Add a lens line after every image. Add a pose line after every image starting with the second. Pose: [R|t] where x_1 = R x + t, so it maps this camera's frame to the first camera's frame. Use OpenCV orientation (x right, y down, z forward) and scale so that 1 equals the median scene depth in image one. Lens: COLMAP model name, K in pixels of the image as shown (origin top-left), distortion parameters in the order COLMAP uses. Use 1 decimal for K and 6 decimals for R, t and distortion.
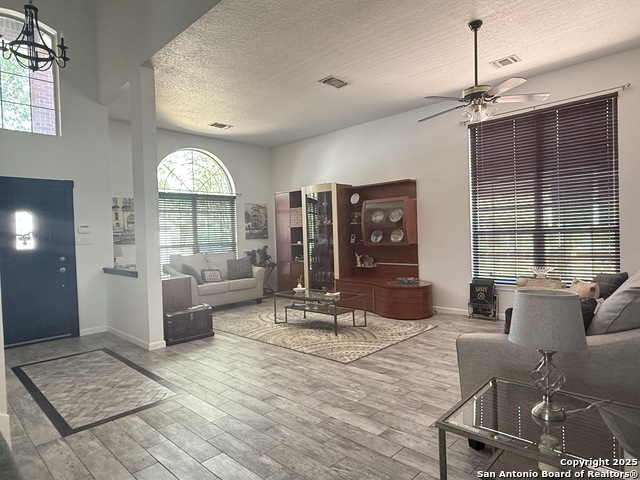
lens RADIAL K [[388.4, 0, 318.3], [0, 388.4, 239.3], [0, 0, 1]] dist [0.008443, 0.002651]
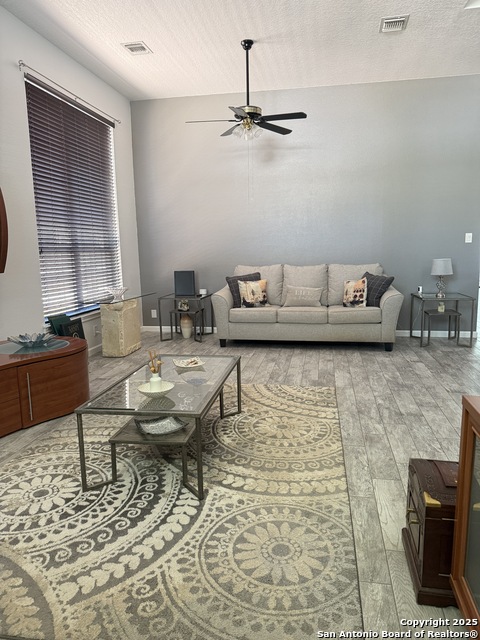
lens RADIAL K [[445.7, 0, 240.0], [0, 445.7, 320.0], [0, 0, 1]] dist [0.130829, -0.203680]
pose [[-0.547285, -0.091662, 0.831912, -0.519374], [0.043376, 0.989542, 0.137565, 0.012431], [-0.835822, 0.111373, -0.537585, 1.370501]]
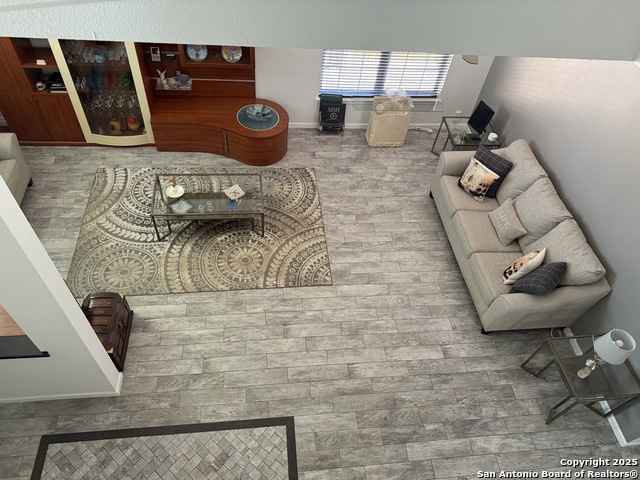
lens RADIAL K [[445.7, 0, 317.7], [0, 445.7, 239.4], [0, 0, 1]] dist [0.130829, -0.203680]
pose [[0.635006, -0.533400, 0.558796, -0.486287], [-0.108634, 0.654507, 0.748211, -0.584325], [-0.764831, -0.535822, 0.357670, 0.510498]]
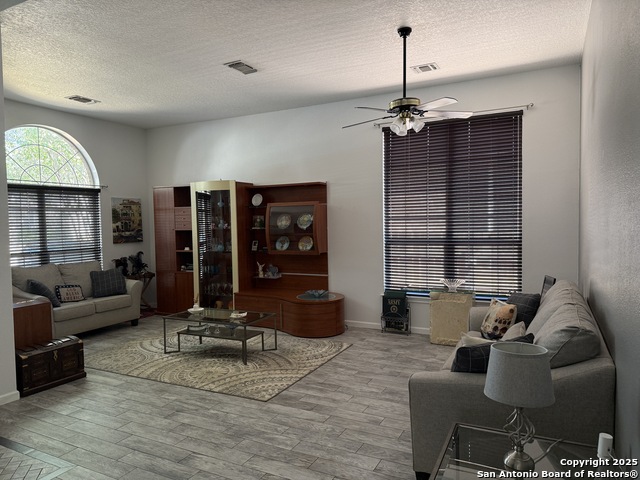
lens RADIAL K [[445.7, 0, 317.7], [0, 445.7, 239.4], [0, 0, 1]] dist [0.130829, -0.203680]
pose [[0.959607, 0.002354, 0.281336, -0.083487], [-0.008015, 0.999788, 0.018975, -0.052339], [-0.281231, -0.020464, 0.959422, -0.003437]]
